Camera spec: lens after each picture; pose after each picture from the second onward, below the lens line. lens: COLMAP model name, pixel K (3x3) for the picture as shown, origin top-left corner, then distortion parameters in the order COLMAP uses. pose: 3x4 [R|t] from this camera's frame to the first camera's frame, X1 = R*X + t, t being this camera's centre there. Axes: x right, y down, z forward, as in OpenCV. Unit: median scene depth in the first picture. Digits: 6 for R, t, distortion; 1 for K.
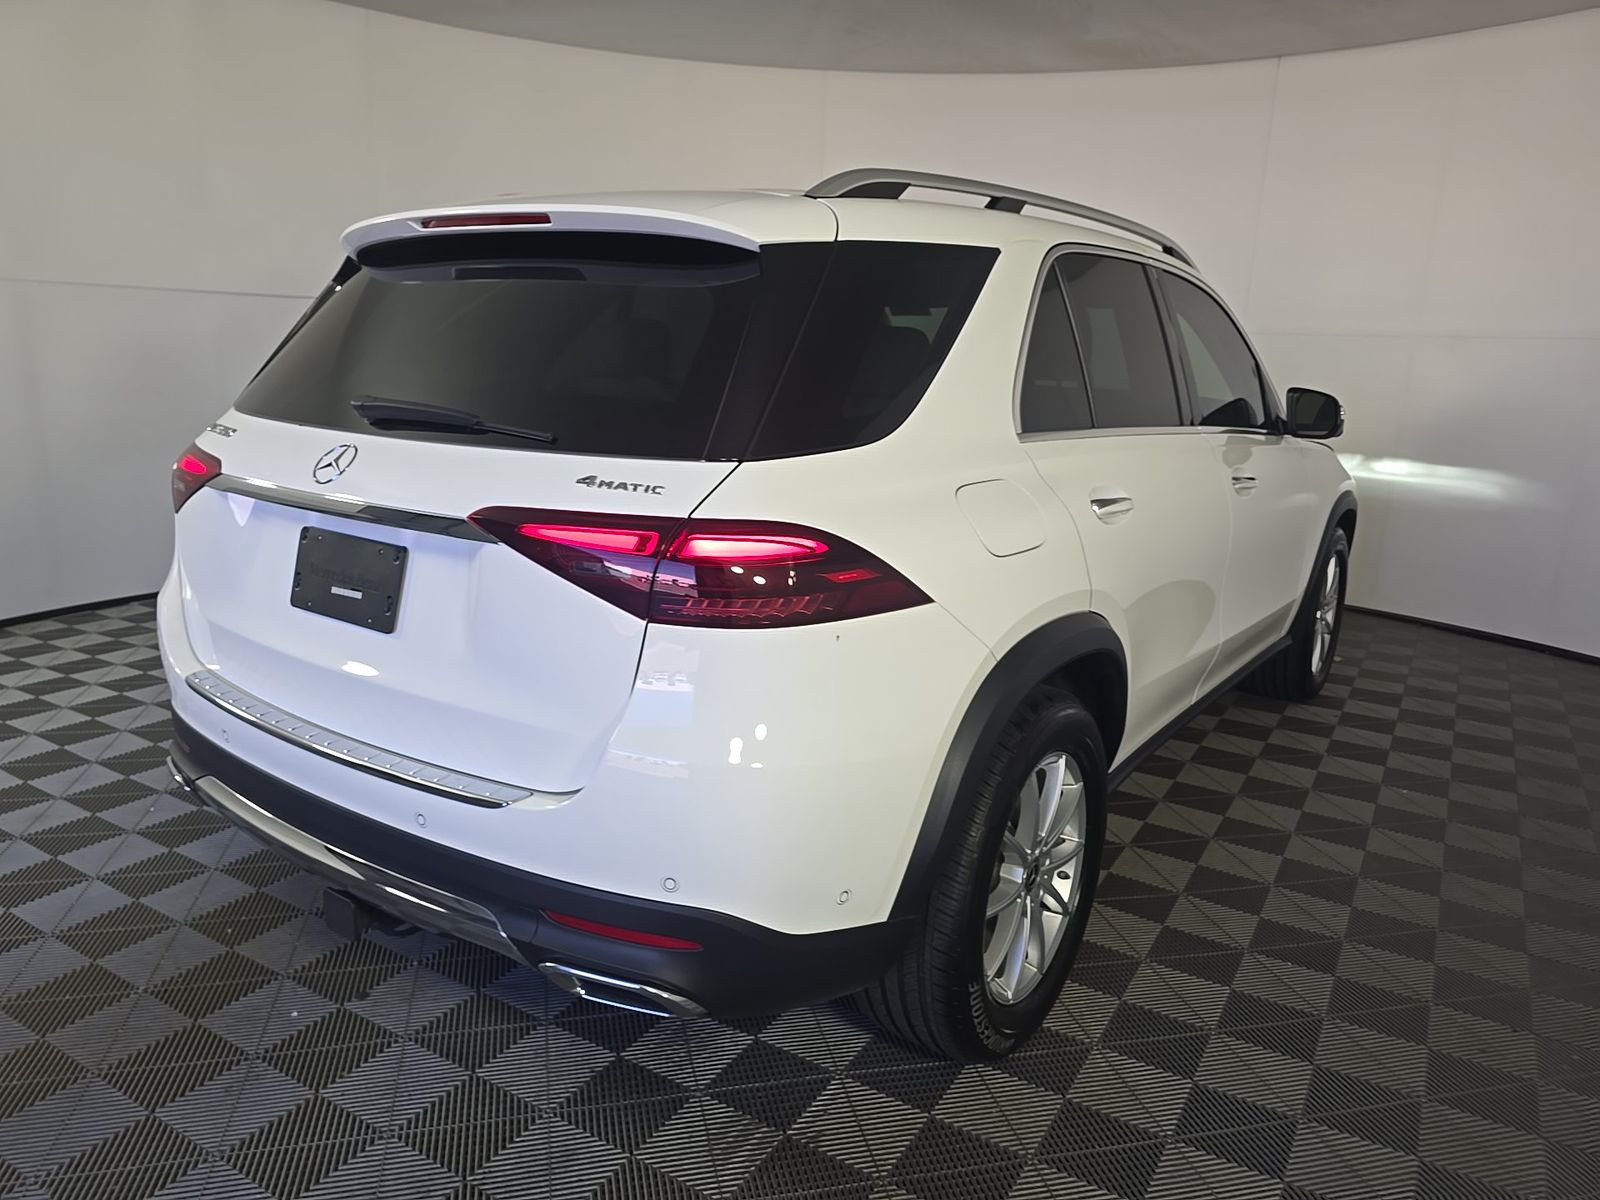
lens RADIAL K [[1083.9, 0, 794.9], [0, 1083.9, 609.1], [0, 0, 1]] dist [0.045159, -0.056147]
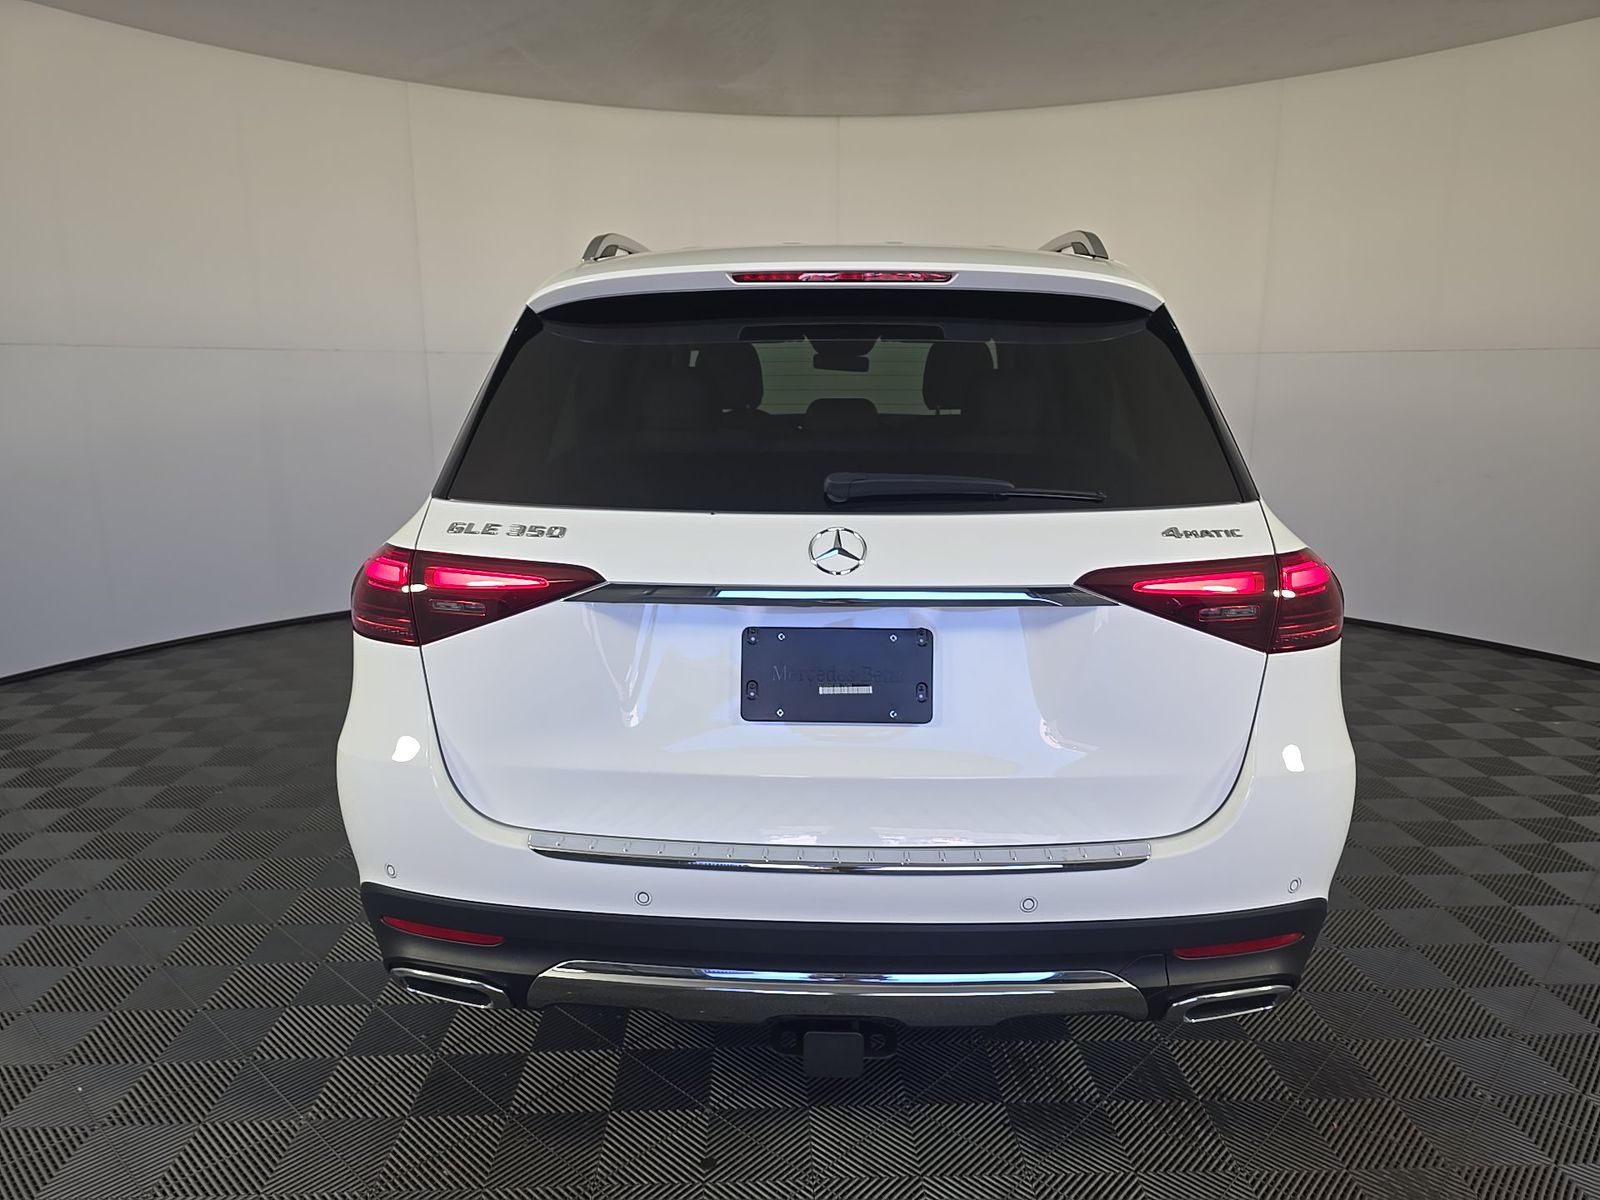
lens RADIAL K [[1083.9, 0, 794.9], [0, 1083.9, 609.1], [0, 0, 1]] dist [0.045159, -0.056147]
pose [[0.837340, -0.148185, 0.526215, -0.910206], [0.156098, 0.987297, 0.029638, -0.114486], [-0.523922, 0.057324, 0.849835, 0.257746]]
